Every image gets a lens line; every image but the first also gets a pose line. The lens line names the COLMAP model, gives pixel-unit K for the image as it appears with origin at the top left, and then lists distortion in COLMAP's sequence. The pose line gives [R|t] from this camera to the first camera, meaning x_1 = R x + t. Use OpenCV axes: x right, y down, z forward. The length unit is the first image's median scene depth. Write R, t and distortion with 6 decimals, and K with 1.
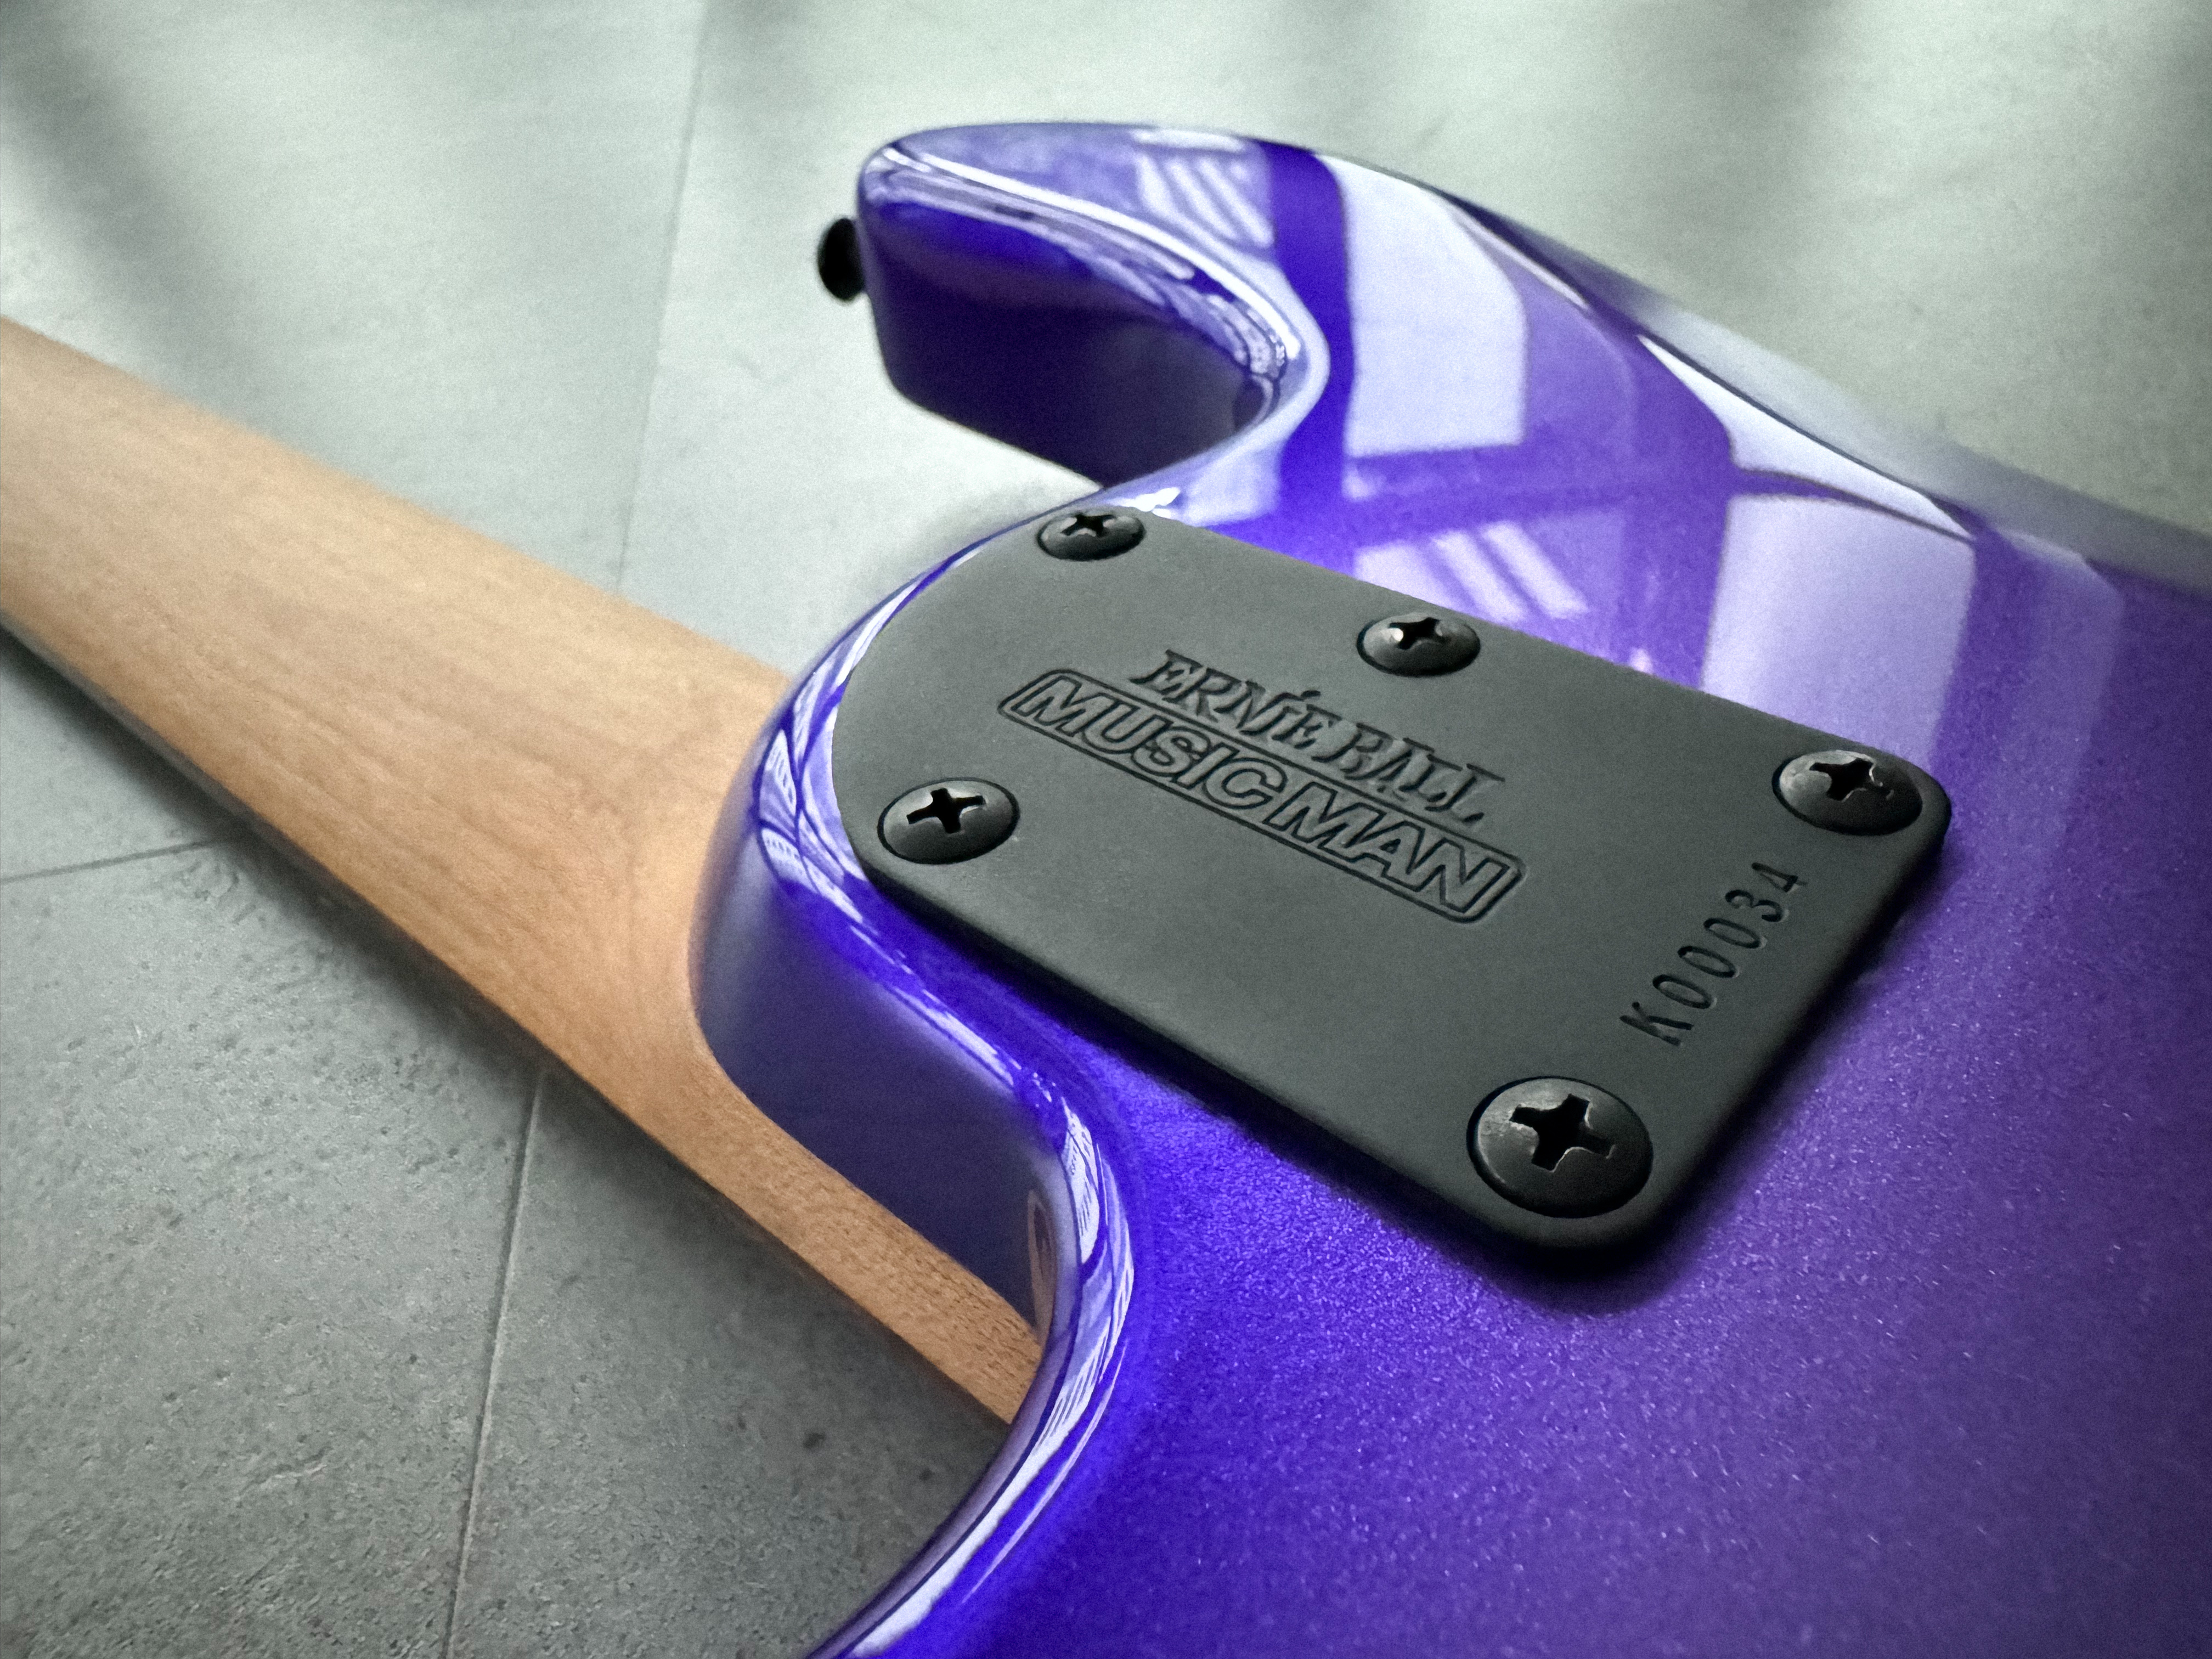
lens RADIAL K [[1616.4, 0, 1217.7], [0, 1616.4, 834.2], [0, 0, 1]] dist [-0.004029, -0.010807]
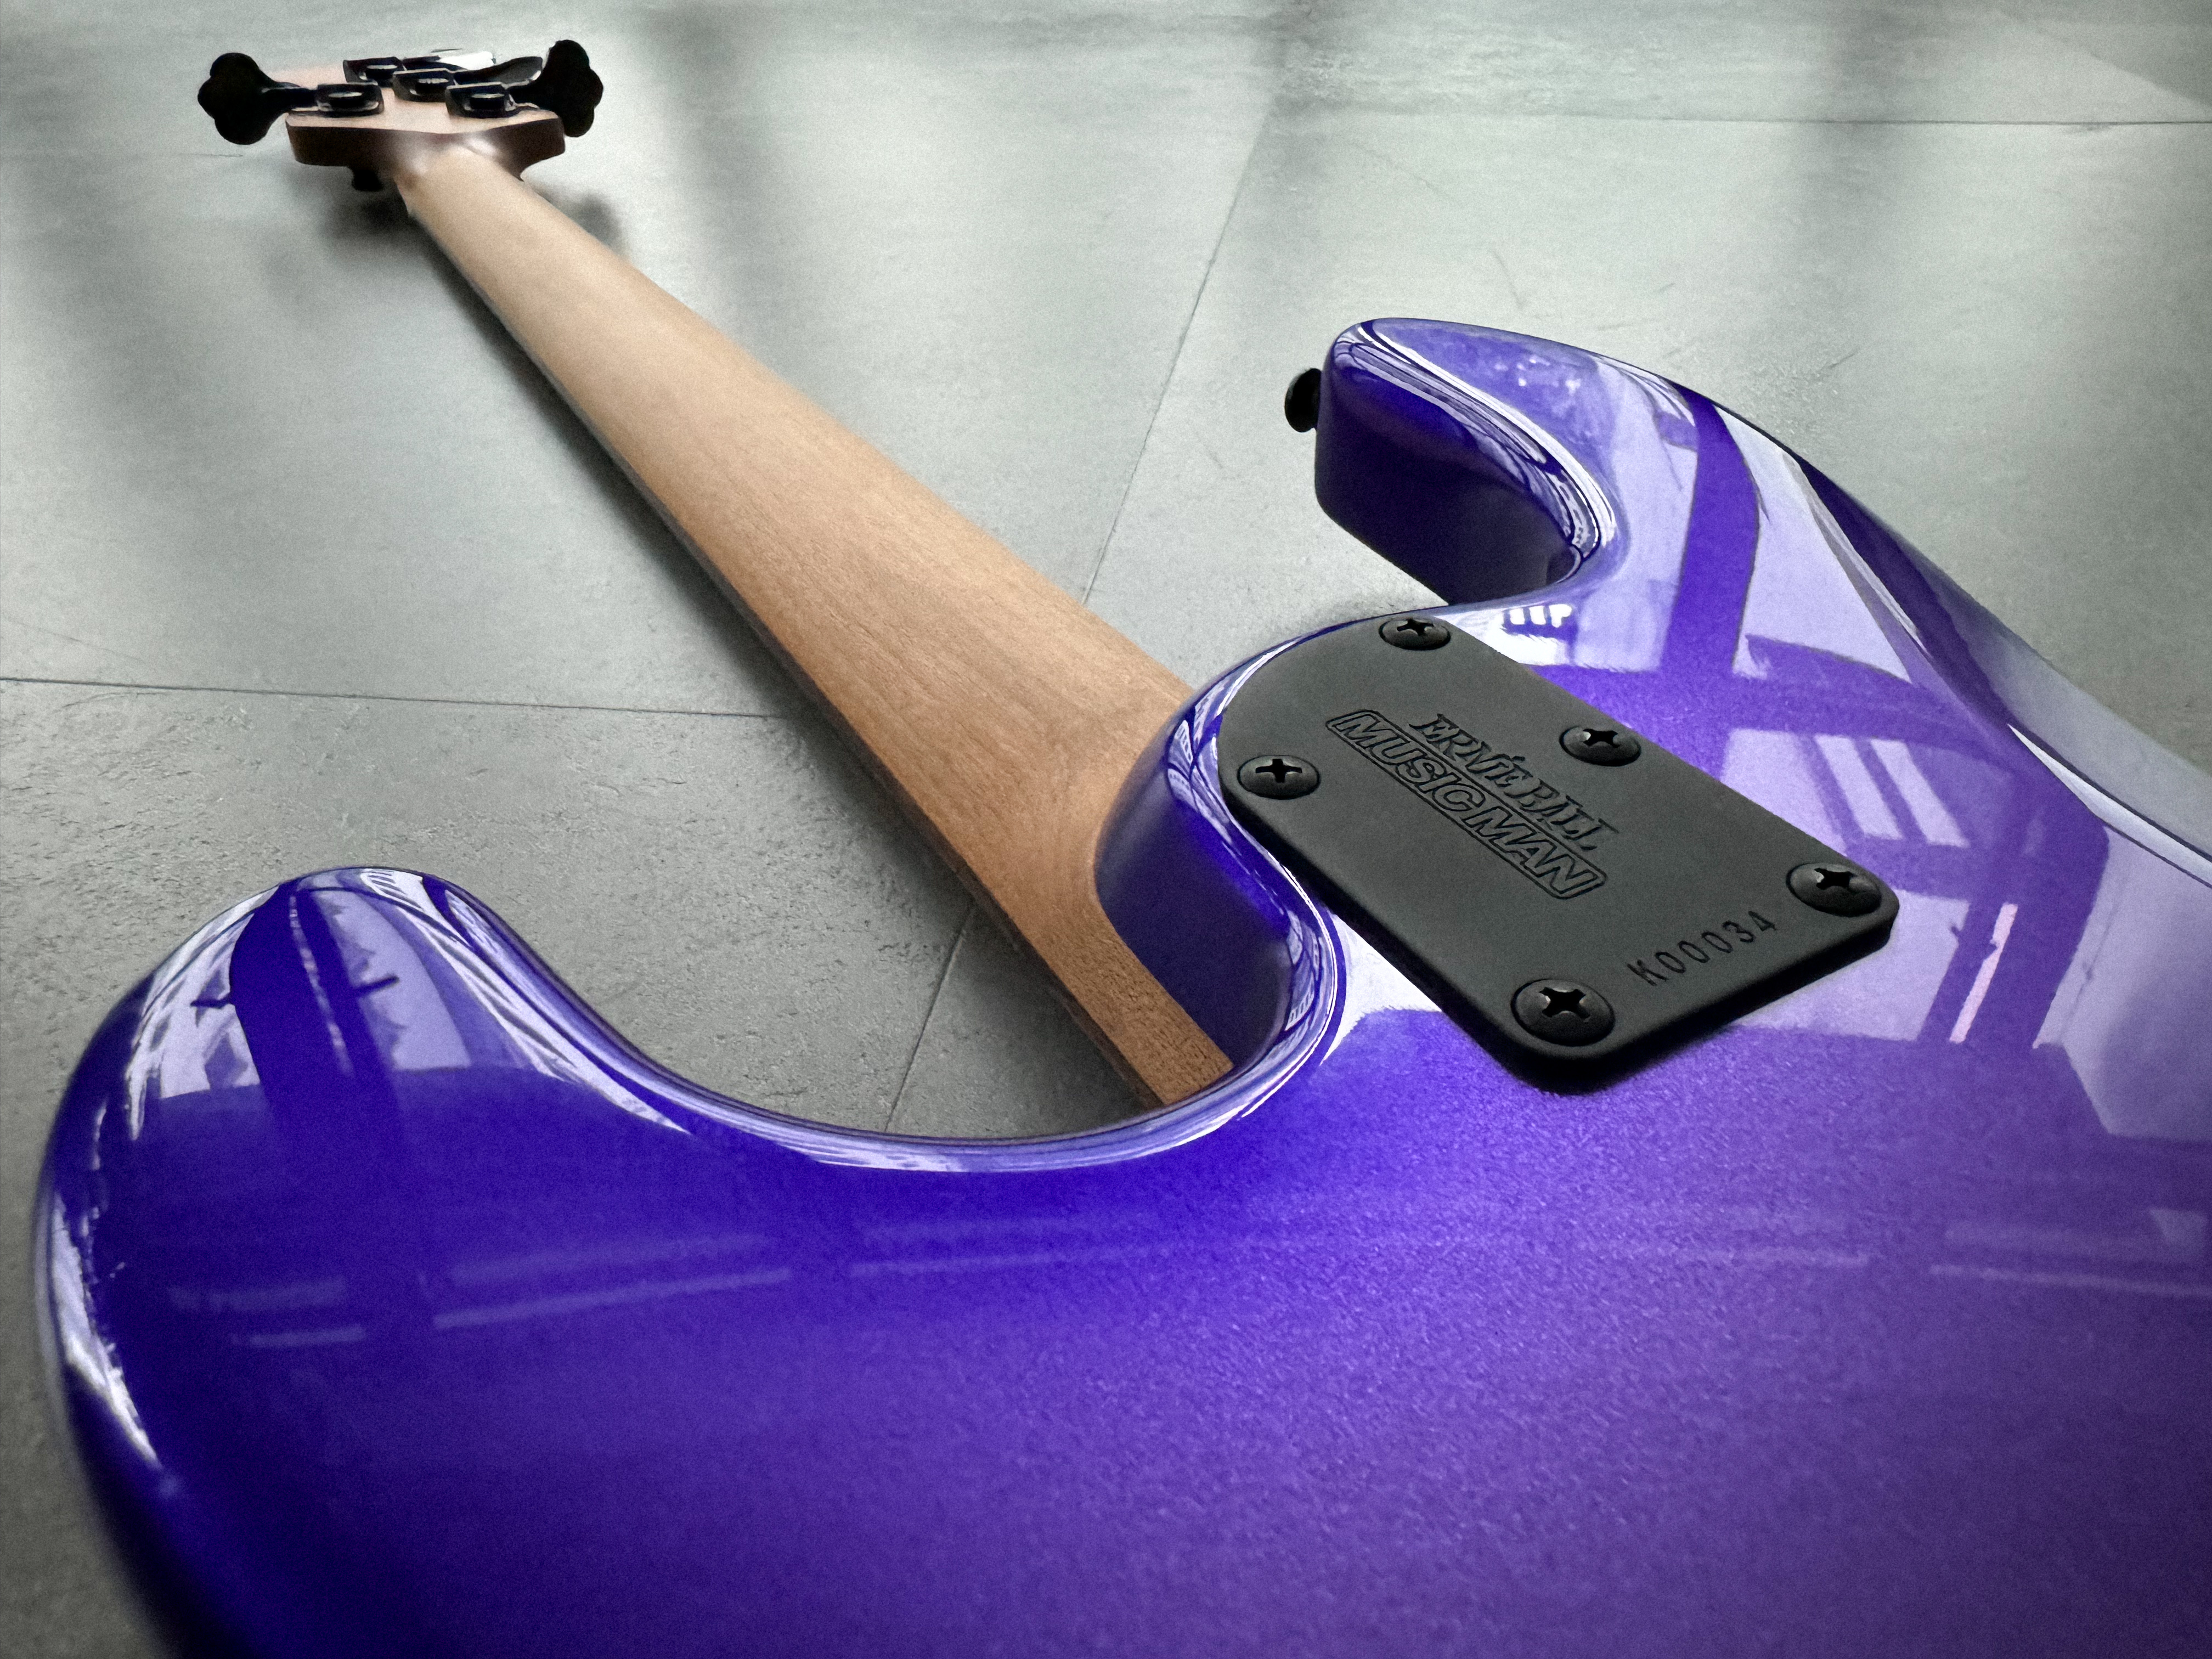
lens RADIAL K [[1616.4, 0, 1120.7], [0, 1616.4, 830.3], [0, 0, 1]] dist [-0.004029, -0.010807]
pose [[0.935418, 0.235147, -0.264007, 0.124096], [-0.248762, 0.968381, -0.018880, 0.105812], [0.251220, 0.083336, 0.964336, -0.602332]]
